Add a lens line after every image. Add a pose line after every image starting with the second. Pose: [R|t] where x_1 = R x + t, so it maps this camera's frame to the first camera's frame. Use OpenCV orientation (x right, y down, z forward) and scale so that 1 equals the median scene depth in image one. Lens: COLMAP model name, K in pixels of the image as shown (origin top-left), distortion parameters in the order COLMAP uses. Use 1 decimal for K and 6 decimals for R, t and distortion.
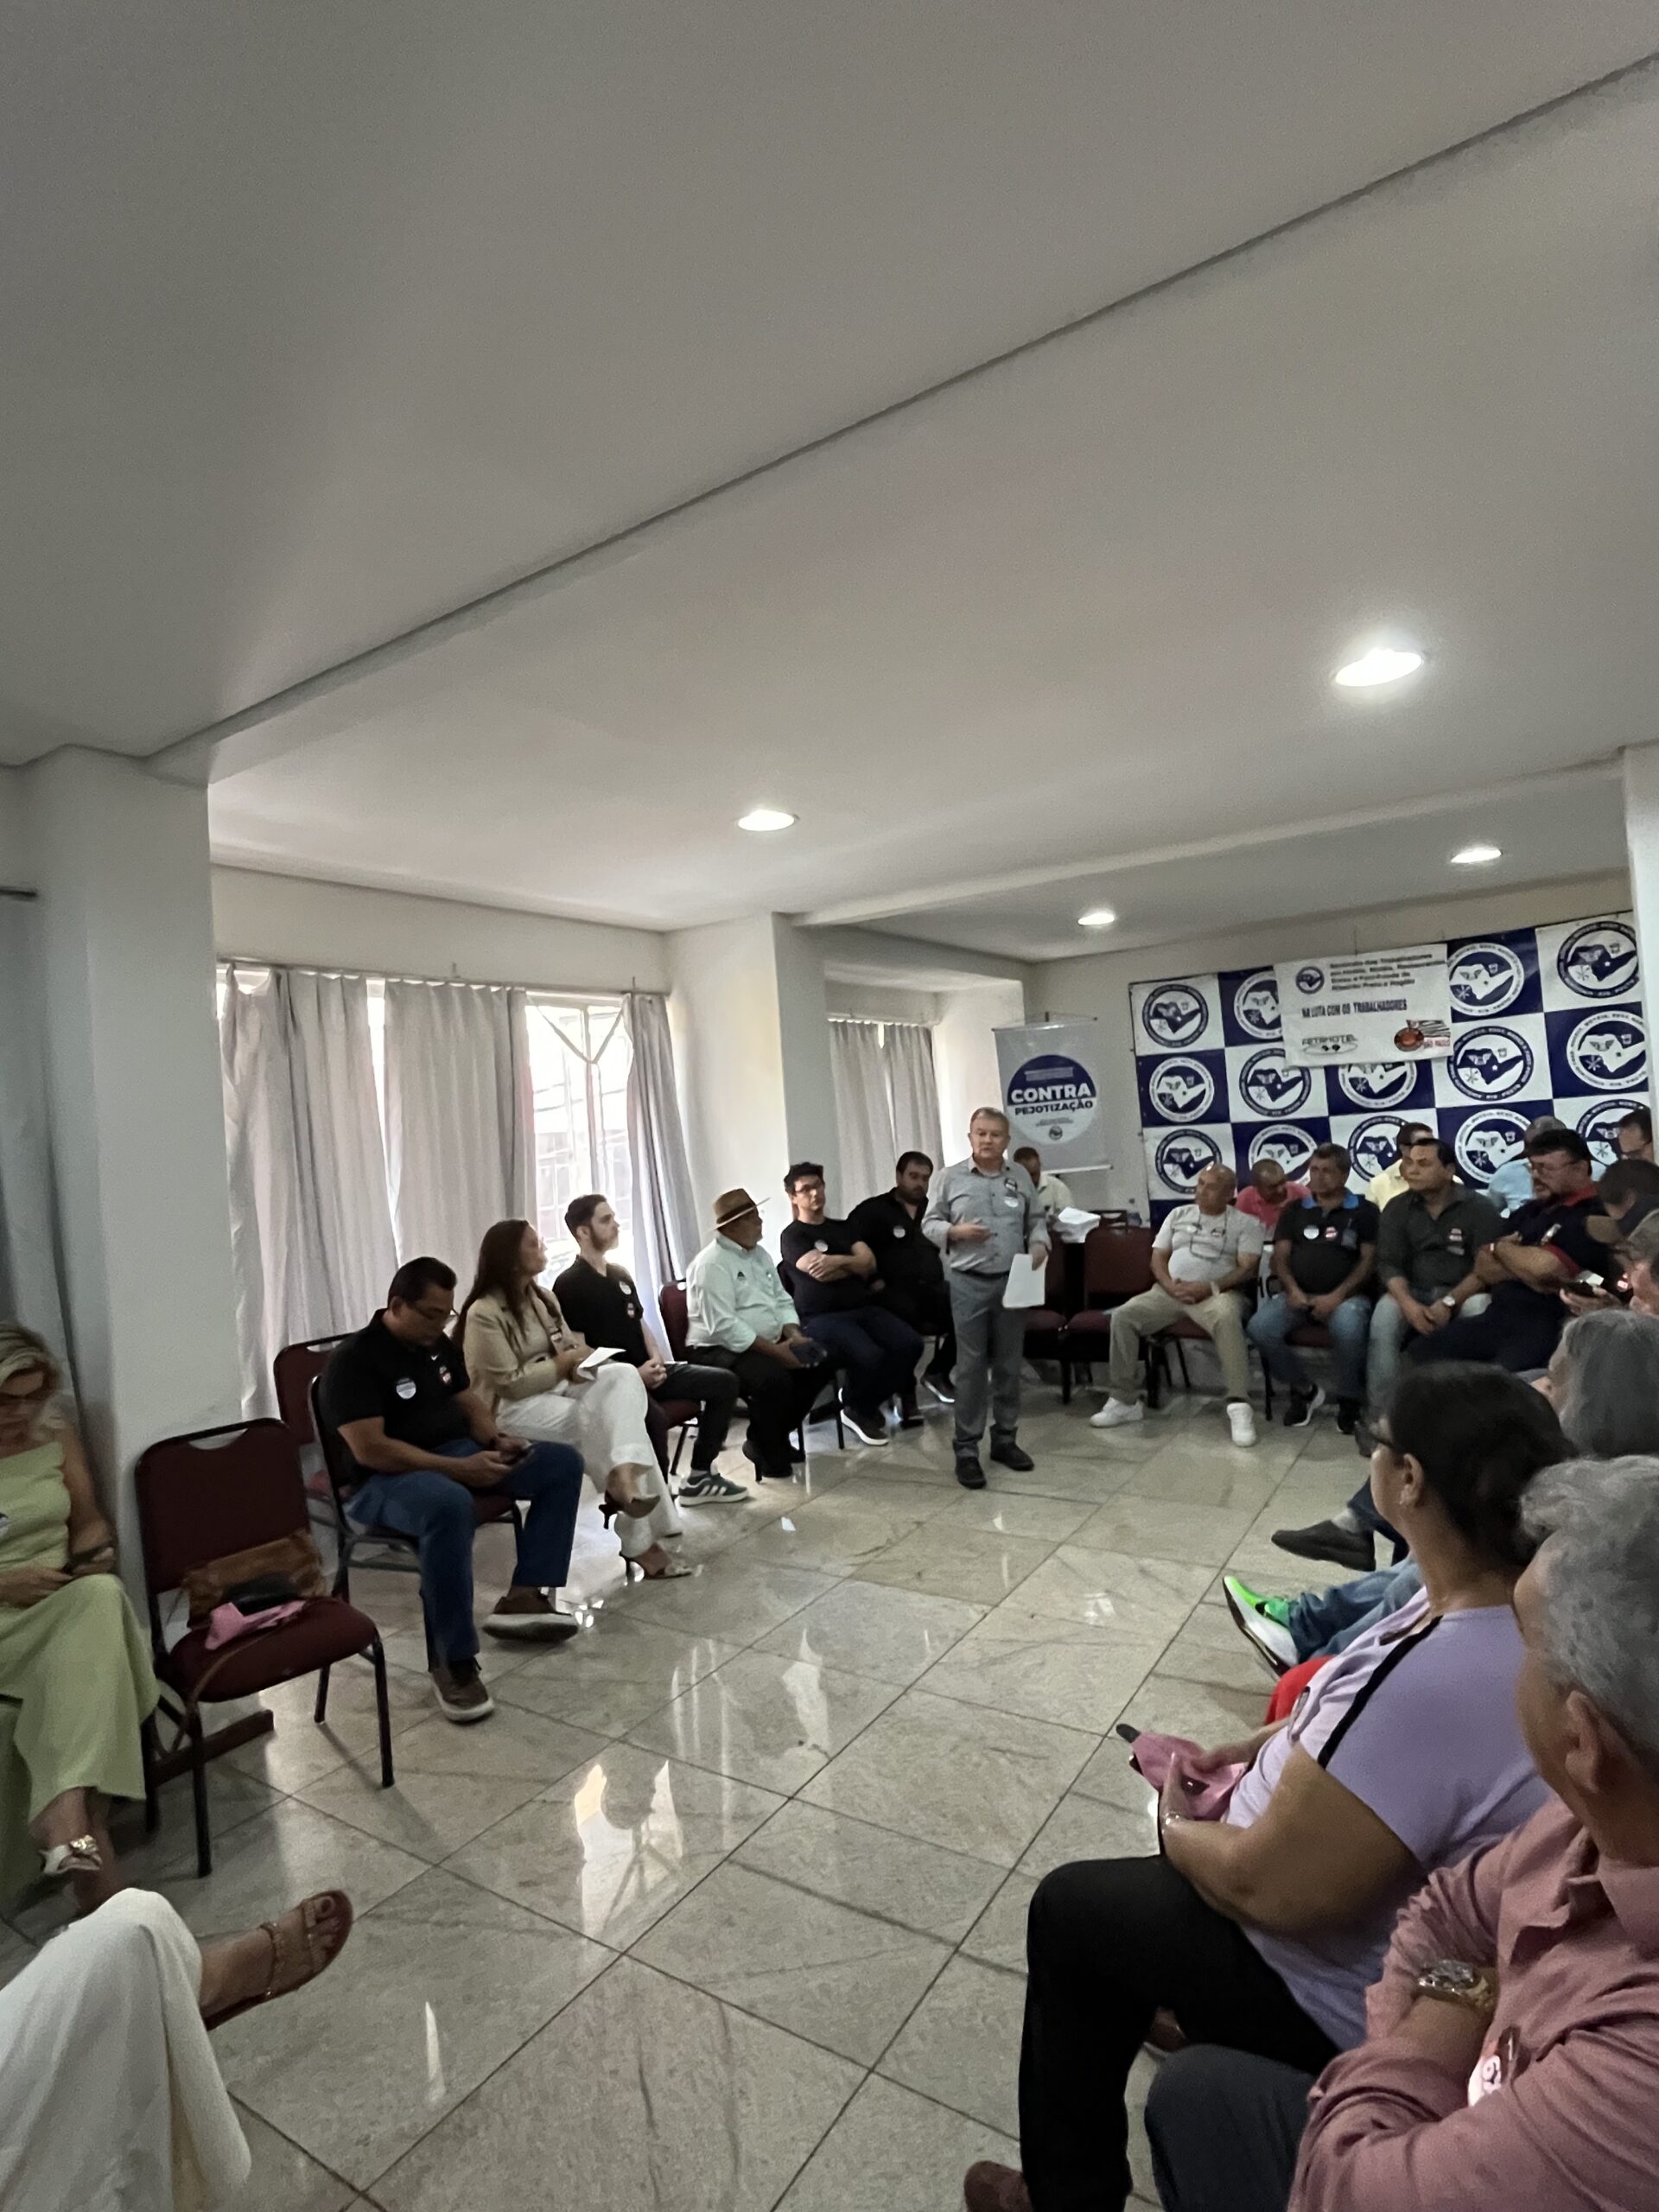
lens RADIAL K [[1132.2, 0, 834.8], [0, 1132.2, 1094.8], [0, 0, 1]] dist [-0.004427, -0.000441]
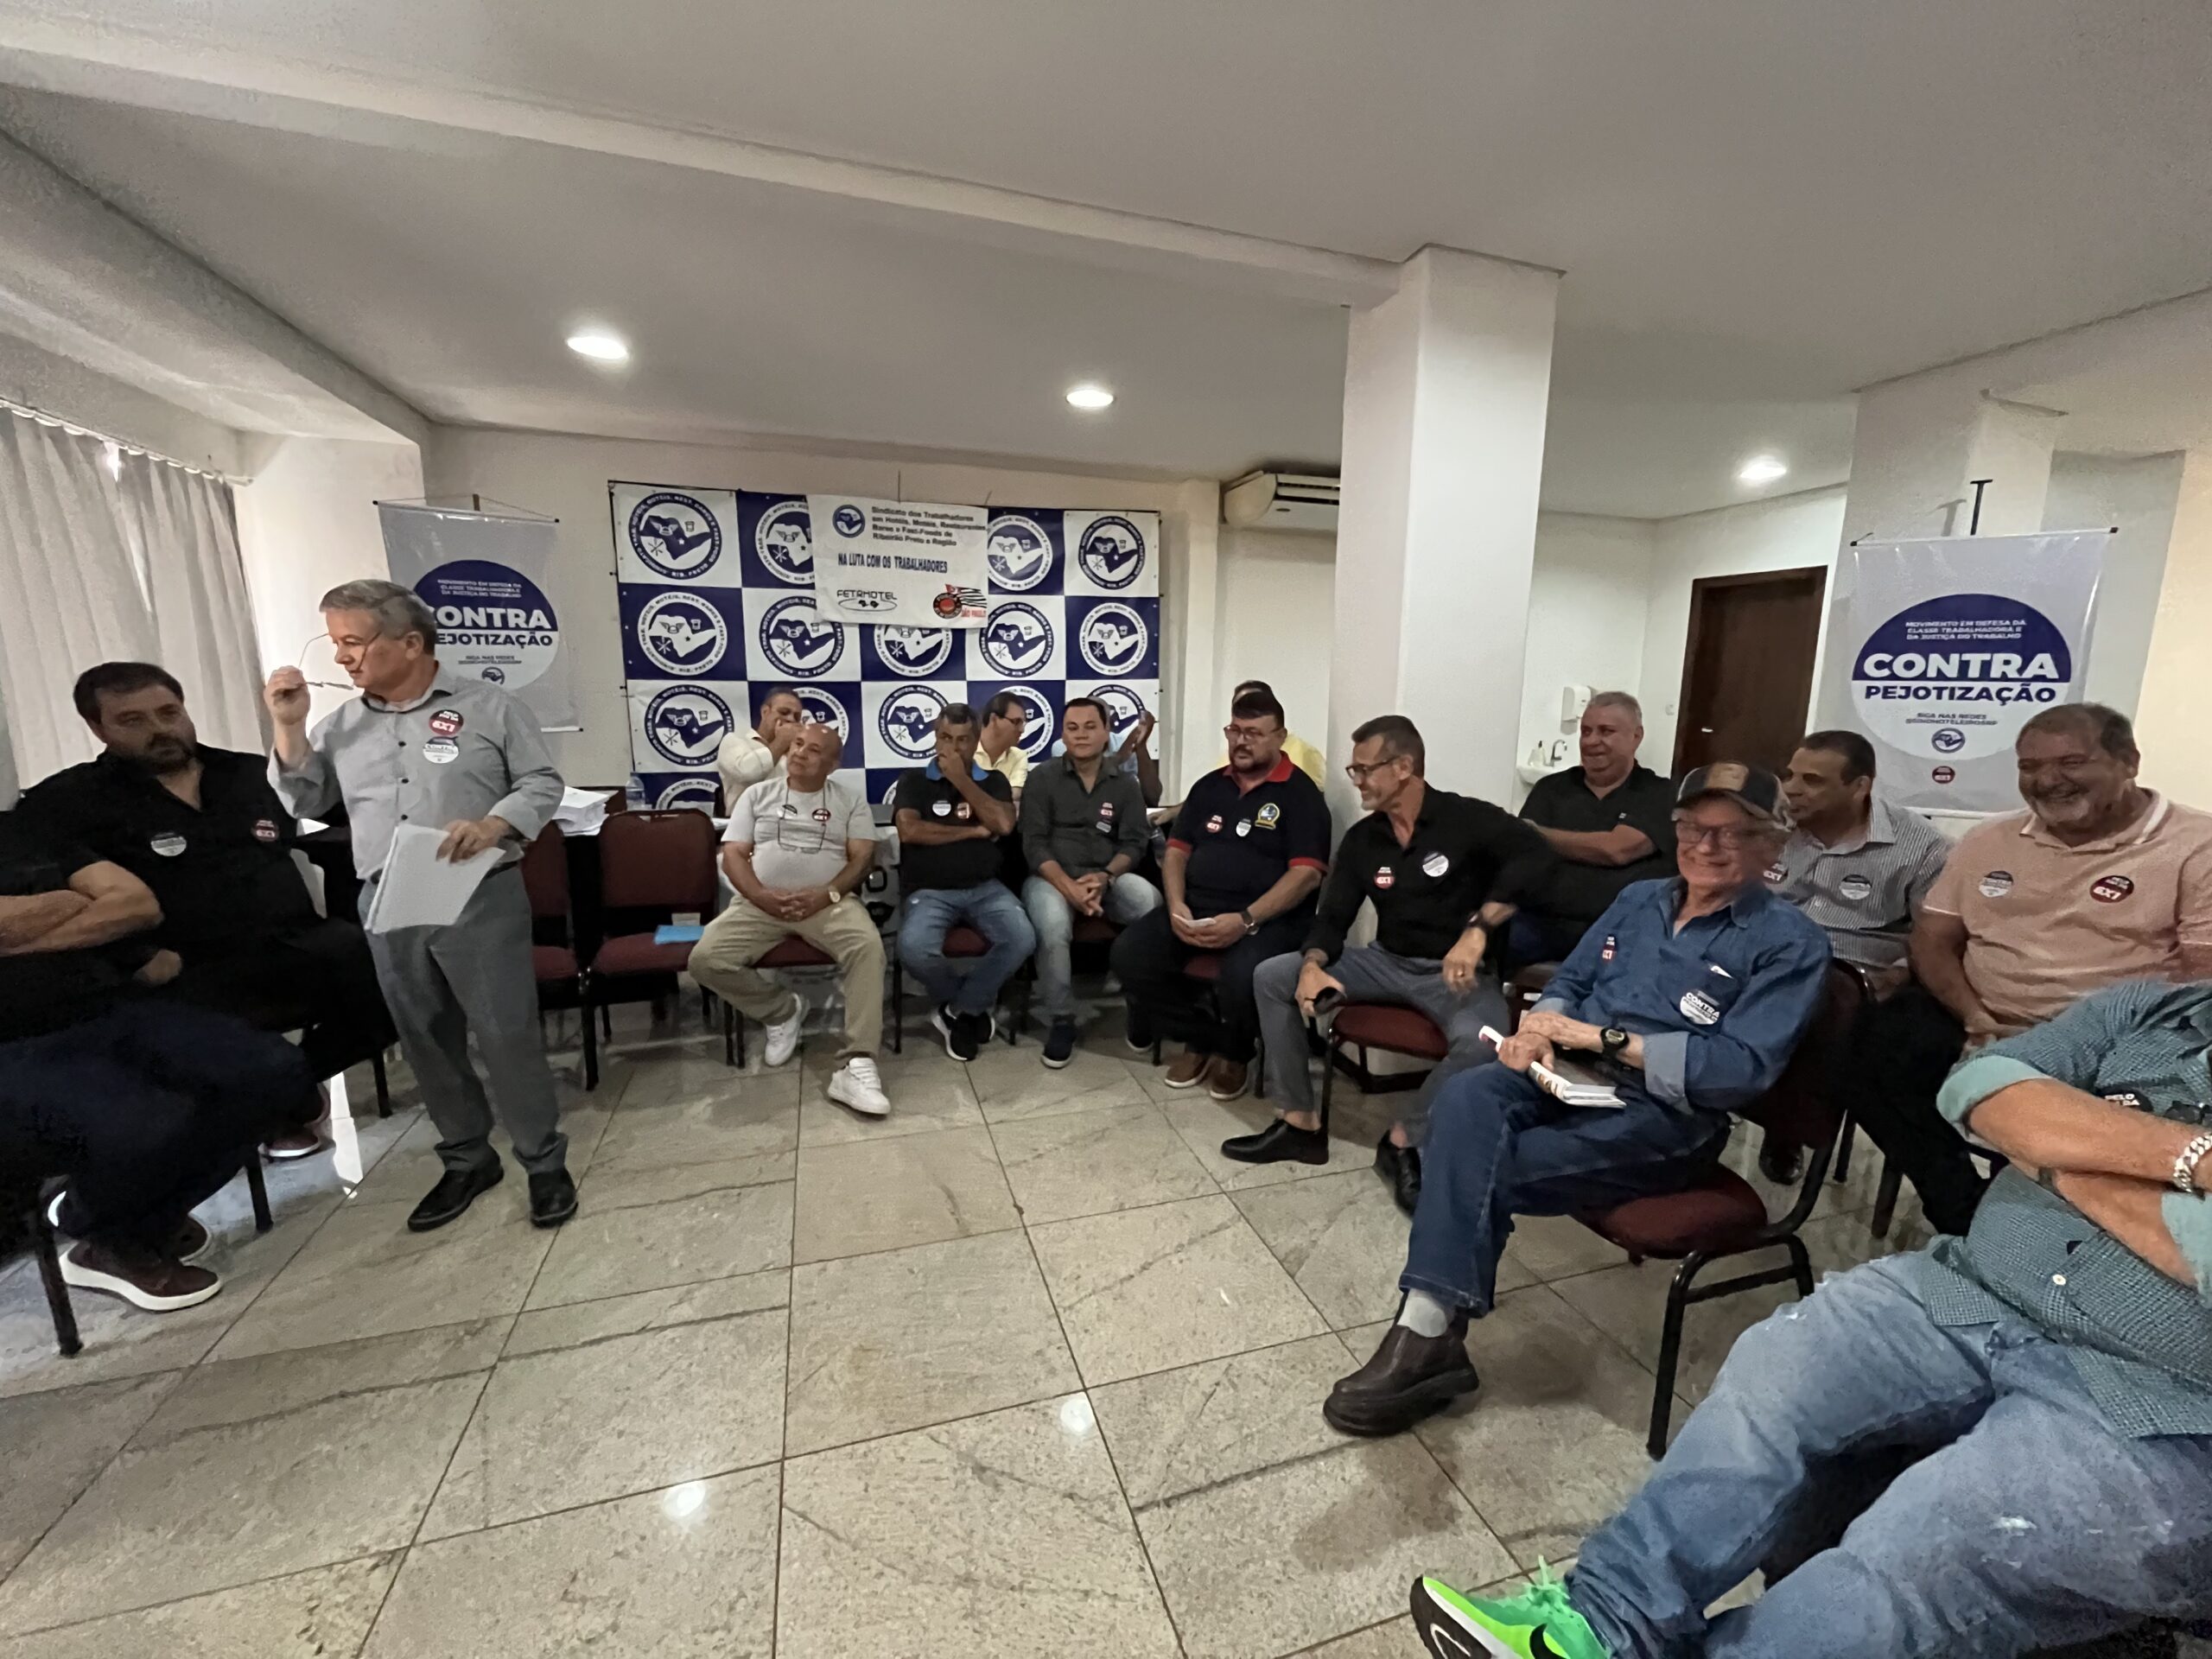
lens RADIAL K [[895.2, 0, 1107.7], [0, 895.2, 831.9], [0, 0, 1]] dist [-0.002618, -0.000240]
pose [[0.626833, -0.045084, 0.777848, -0.000668], [-0.075018, 0.990194, 0.117845, 0.044030], [-0.775533, -0.132222, 0.617305, 0.440513]]
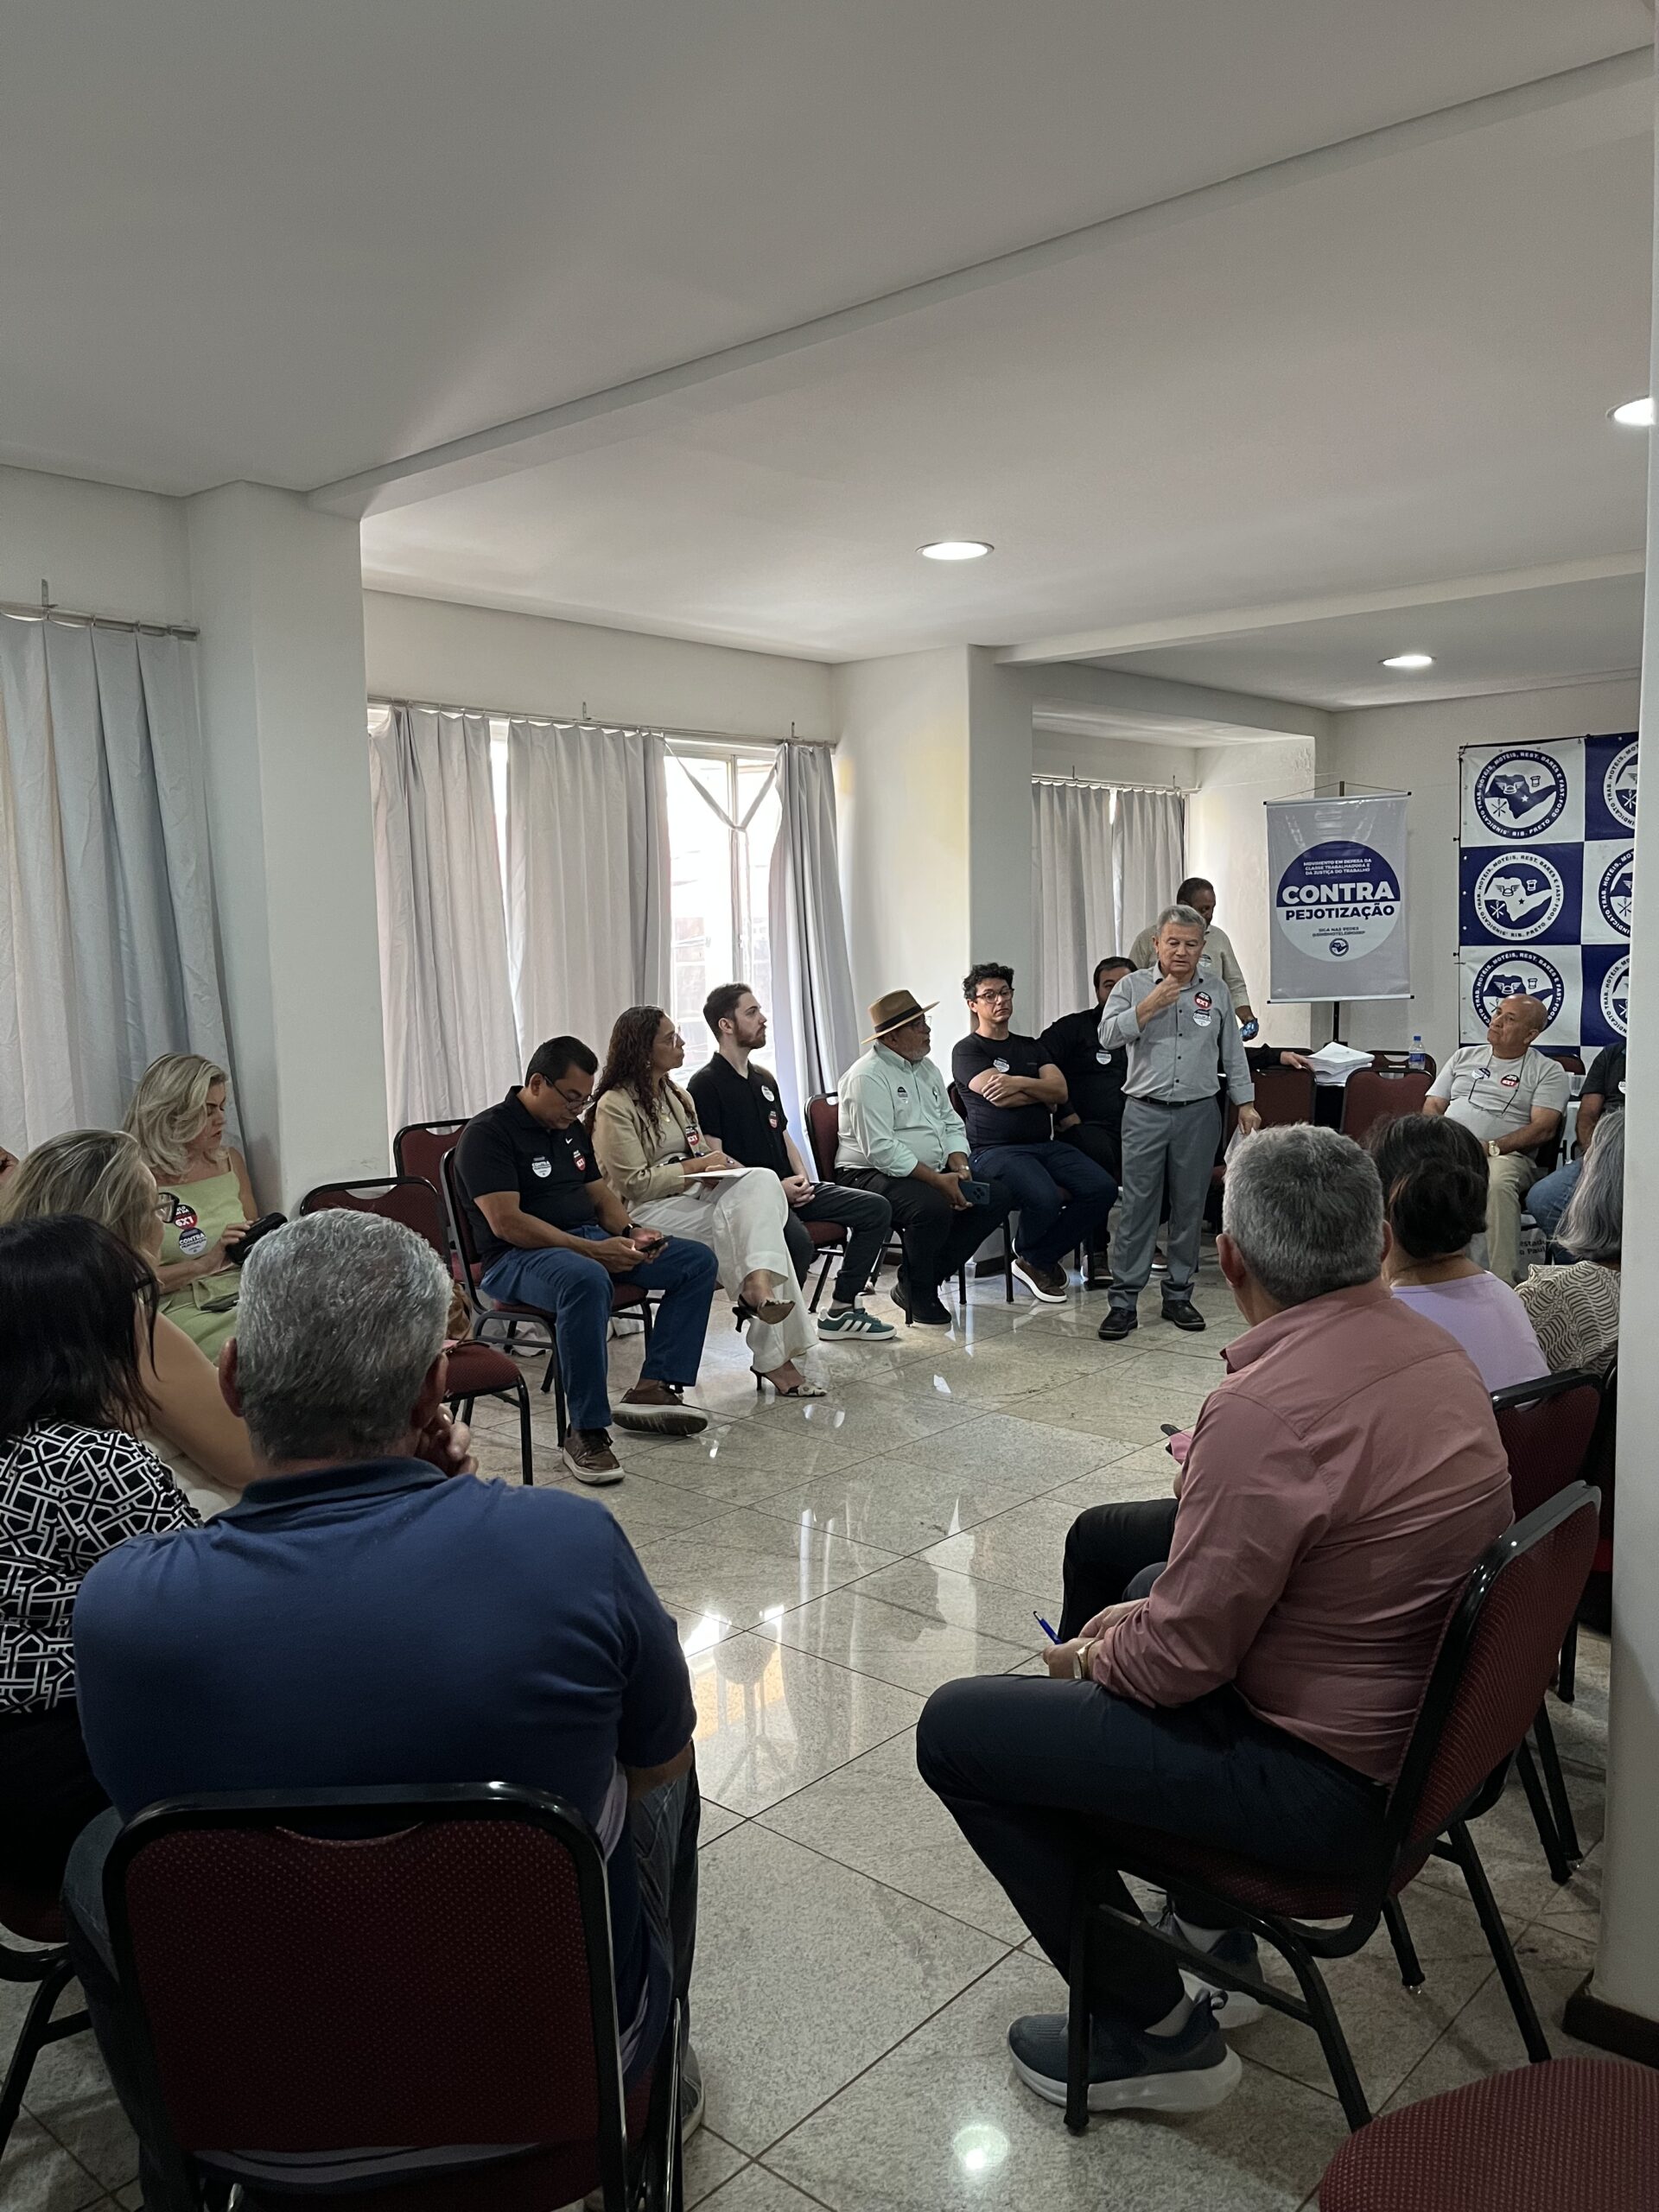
lens RADIAL K [[1697.2, 0, 829.5], [0, 1697.2, 1106.0], [0, 0, 1]] dist [0.058639, -0.090021]
pose [[0.987797, 0.067149, -0.140526, 0.035159], [-0.047768, 0.989418, 0.137007, -0.000815], [0.148239, -0.128622, 0.980552, -0.210784]]
